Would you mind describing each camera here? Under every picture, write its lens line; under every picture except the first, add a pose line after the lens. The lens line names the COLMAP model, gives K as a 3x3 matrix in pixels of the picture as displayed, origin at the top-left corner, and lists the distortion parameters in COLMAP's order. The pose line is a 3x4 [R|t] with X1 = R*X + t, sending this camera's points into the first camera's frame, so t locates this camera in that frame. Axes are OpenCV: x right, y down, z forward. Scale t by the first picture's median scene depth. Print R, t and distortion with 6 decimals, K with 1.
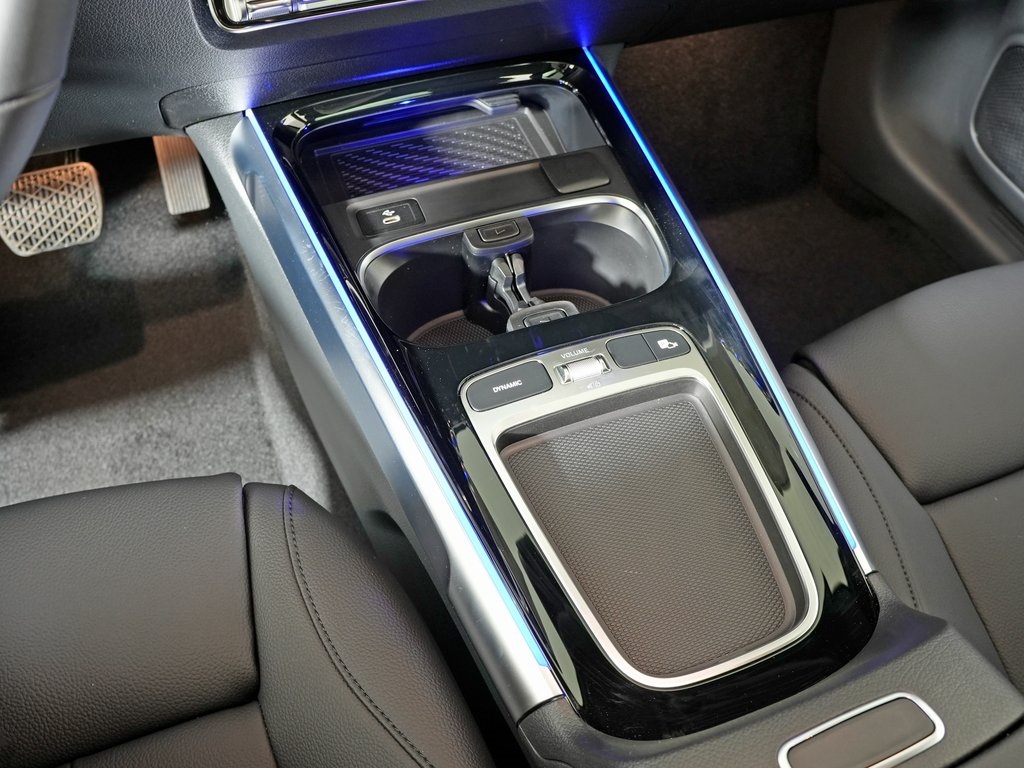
lens RADIAL K [[895.2, 0, 533.4], [0, 895.2, 367.2], [0, 0, 1]] dist [-0.148853, 0.039034]
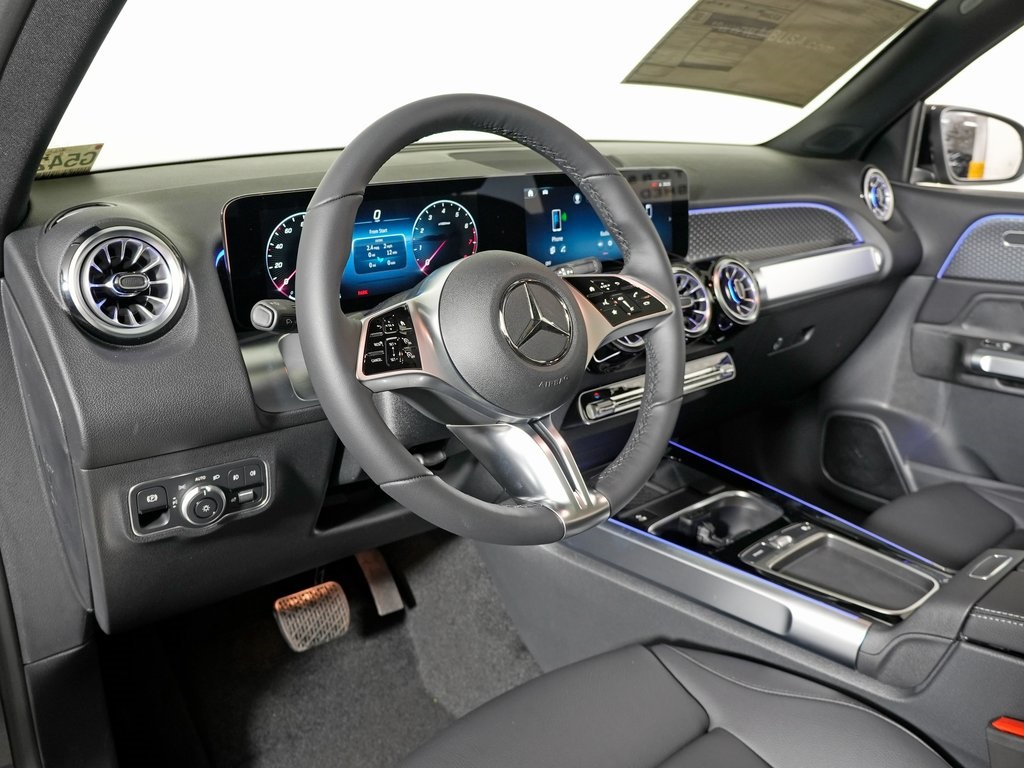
lens RADIAL K [[895.2, 0, 497.3], [0, 895.2, 407.0], [0, 0, 1]] dist [-0.148853, 0.039034]
pose [[0.951010, -0.150119, 0.270266, -0.923234], [0.268886, 0.833063, -0.483432, 0.470073], [-0.152576, 0.532420, 0.832616, -0.674794]]
